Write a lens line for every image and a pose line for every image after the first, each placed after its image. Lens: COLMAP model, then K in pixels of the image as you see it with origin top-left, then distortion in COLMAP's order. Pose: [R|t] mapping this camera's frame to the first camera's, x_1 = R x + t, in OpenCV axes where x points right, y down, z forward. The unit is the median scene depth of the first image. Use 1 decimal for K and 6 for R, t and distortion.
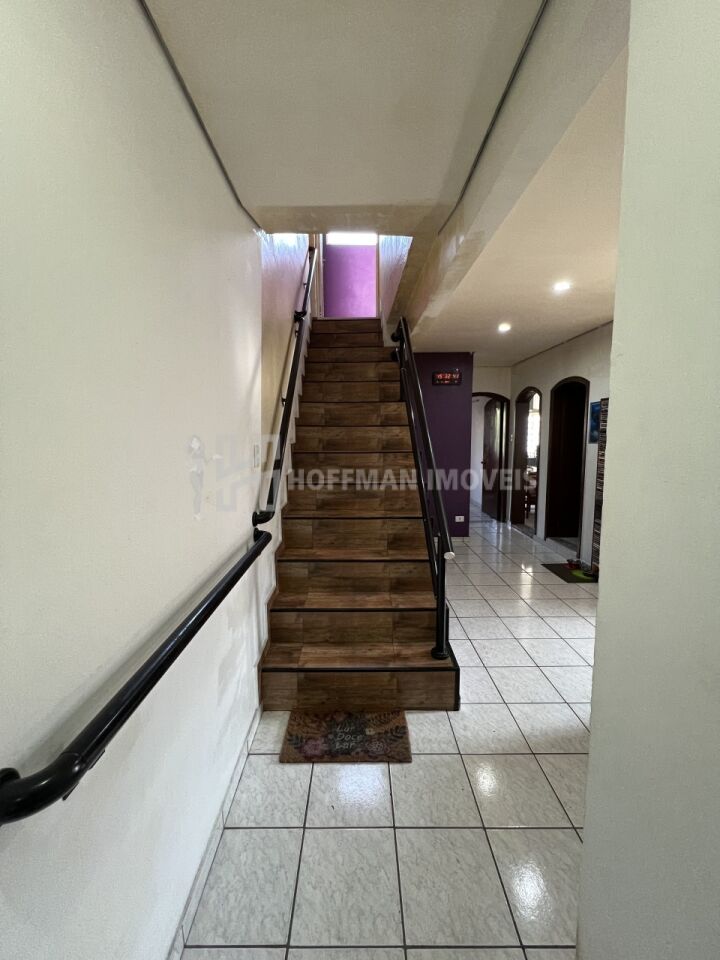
lens RADIAL K [[384.0, 0, 358.0], [0, 384.0, 479.2], [0, 0, 1]] dist [-0.001854, -0.000146]
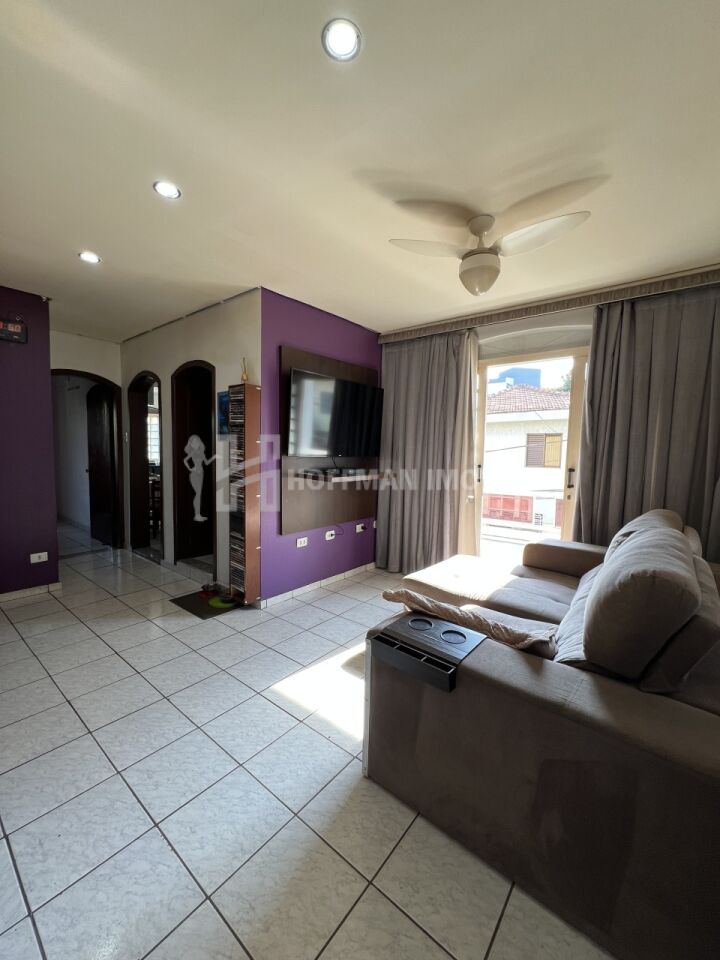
lens RADIAL K [[384.0, 0, 357.9], [0, 384.0, 483.1], [0, 0, 1]] dist [-0.001854, -0.000146]
pose [[0.632004, -0.038940, 0.773986, 0.125647], [0.056802, 0.998378, 0.003848, 0.009507], [-0.772880, 0.041532, 0.633191, 0.210434]]
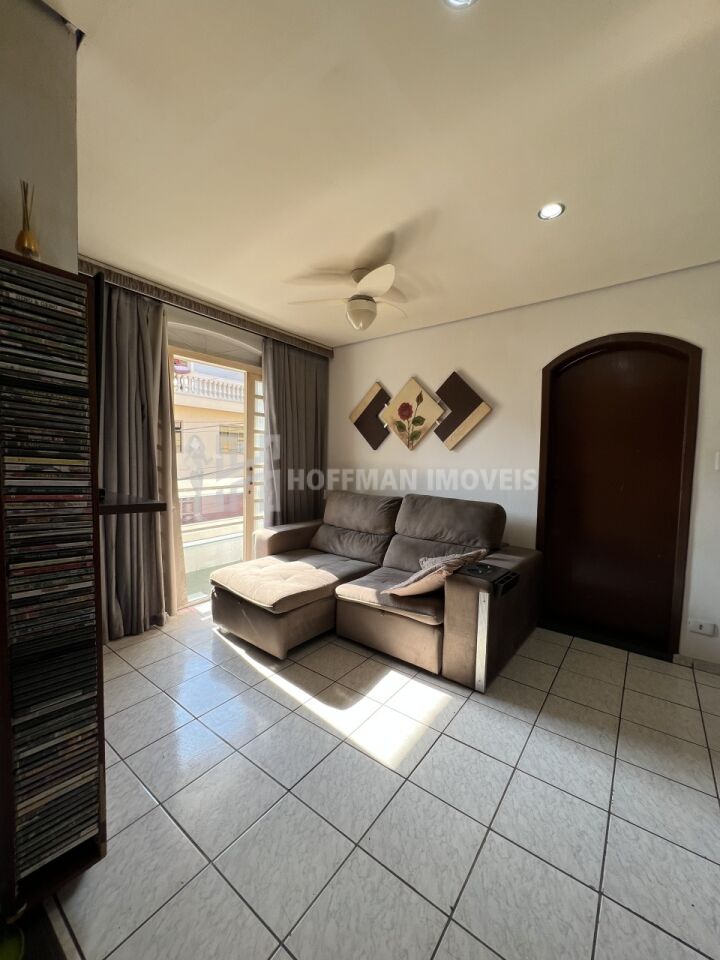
lens RADIAL K [[384.0, 0, 359.1], [0, 384.0, 481.8], [0, 0, 1]] dist [-0.001854, -0.000146]
pose [[-0.795403, -0.038826, 0.604836, 0.229106], [0.060548, 0.987863, 0.143039, -0.065280], [-0.603048, 0.150395, -0.783399, 0.861815]]
